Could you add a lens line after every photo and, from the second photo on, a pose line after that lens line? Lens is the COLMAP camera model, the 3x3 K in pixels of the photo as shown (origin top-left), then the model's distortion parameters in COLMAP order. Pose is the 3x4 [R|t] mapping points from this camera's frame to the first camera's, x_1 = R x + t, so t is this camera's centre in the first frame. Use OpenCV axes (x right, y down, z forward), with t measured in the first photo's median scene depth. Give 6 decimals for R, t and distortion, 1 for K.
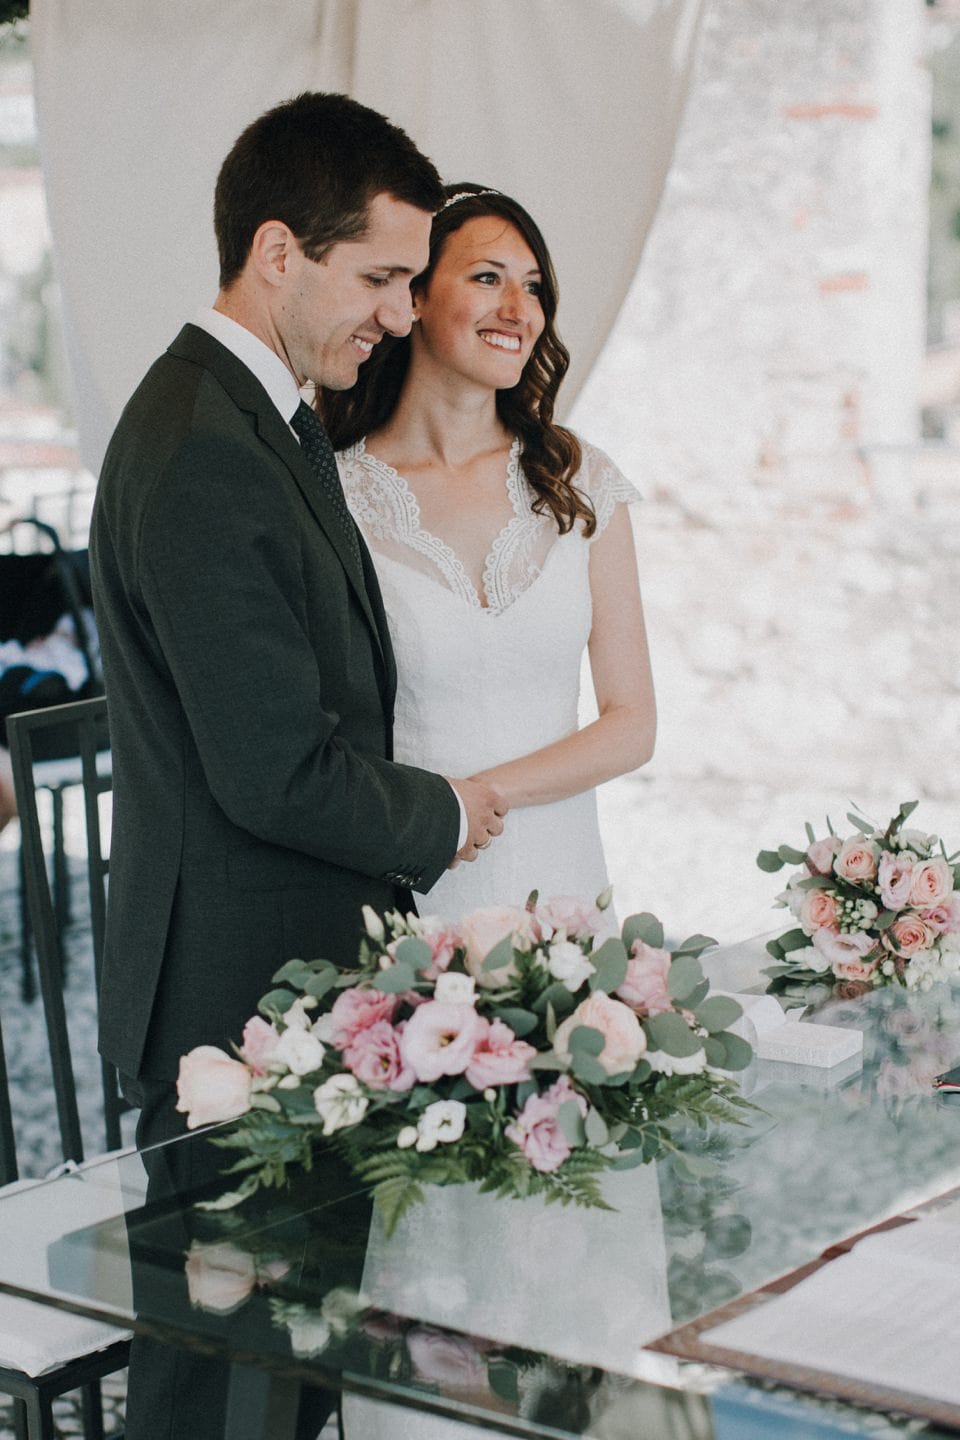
lens RADIAL K [[3125.3, 0, 480.0], [0, 3125.3, 720.0], [0, 0, 1]] dist [0.009290, -0.000945]
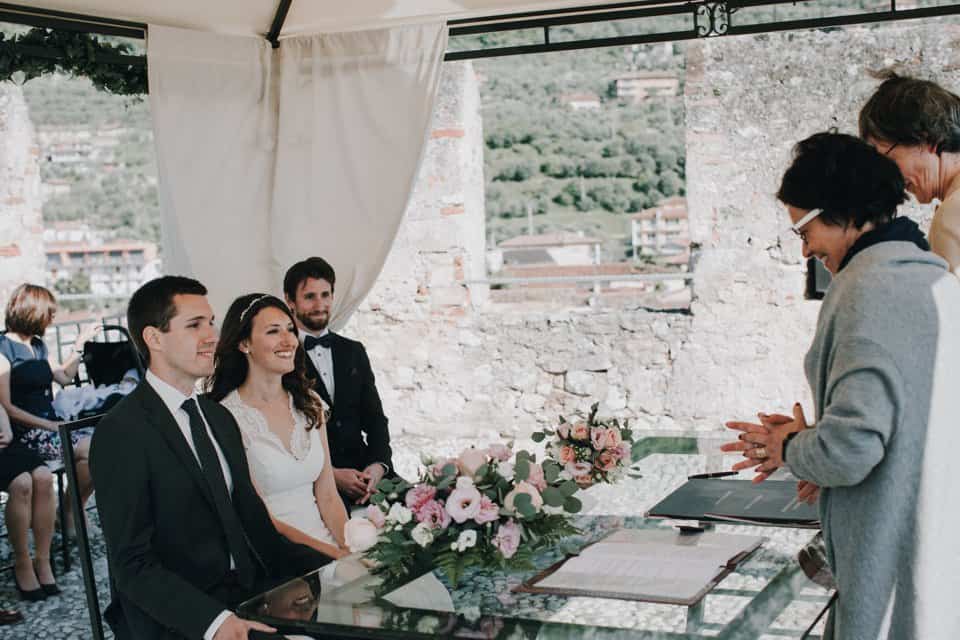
lens RADIAL K [[1447.8, 0, 480.0], [0, 1447.8, 320.0], [0, 0, 1]] dist [-0.008626, 0.026407]
pose [[0.982539, -0.056085, 0.177401, -0.163604], [0.069236, 0.995223, -0.068828, 0.037472], [-0.172693, 0.079909, 0.981729, -0.056122]]
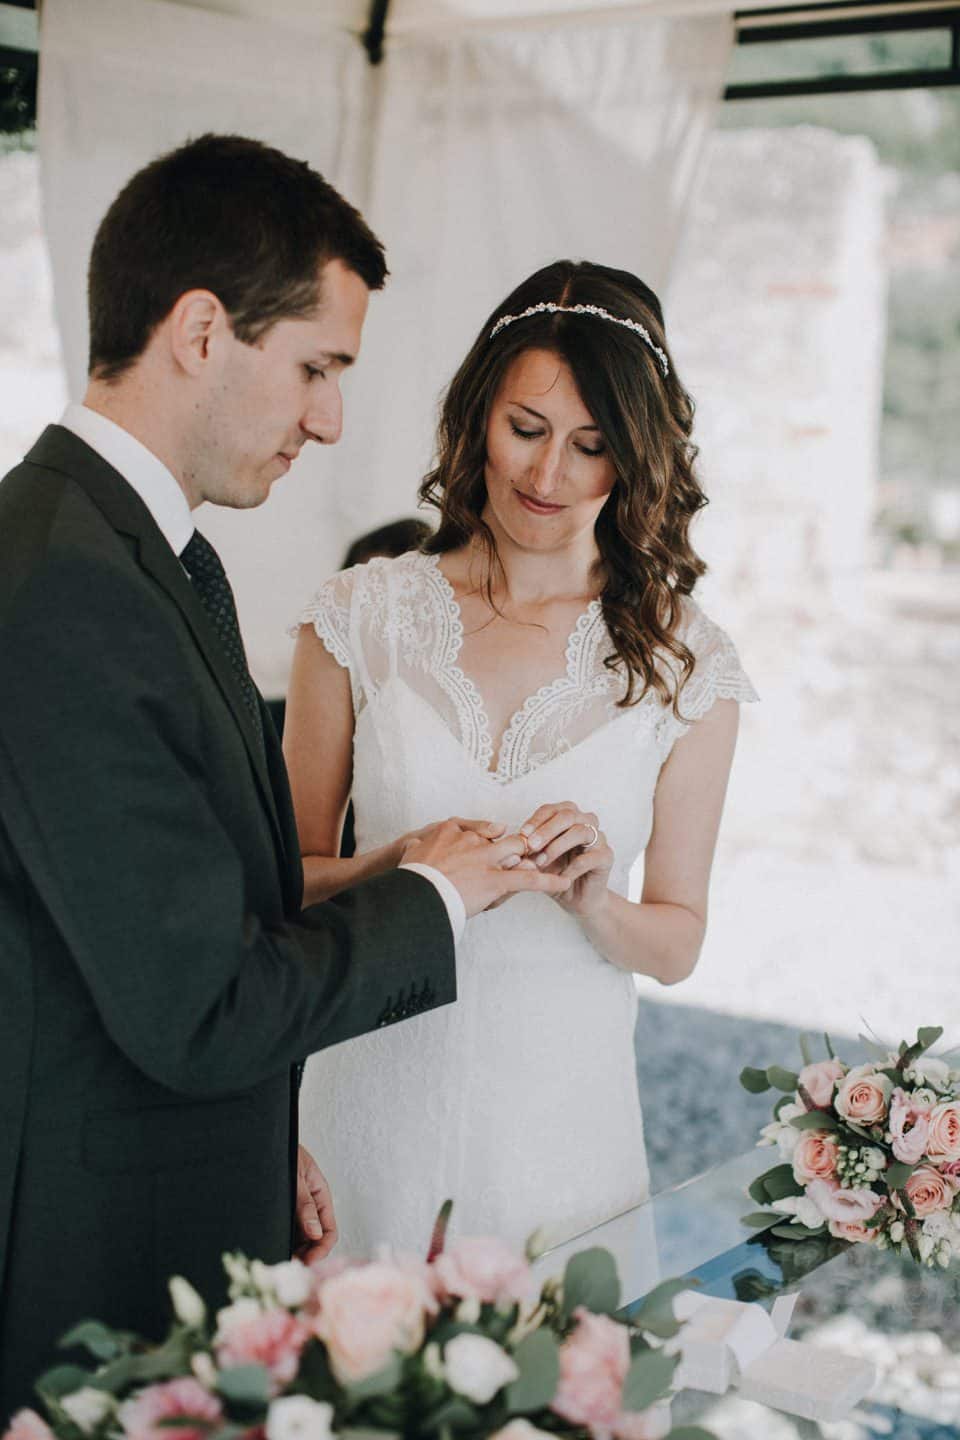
lens RADIAL K [[2171.6, 0, 397.8], [0, 2171.6, 718.3], [0, 0, 1]] dist [-0.008626, 0.026407]
pose [[0.997621, 0.038541, -0.057163, 0.030924], [-0.038958, 0.999222, -0.006195, -0.056172], [0.056879, 0.008407, 0.998346, 0.490321]]
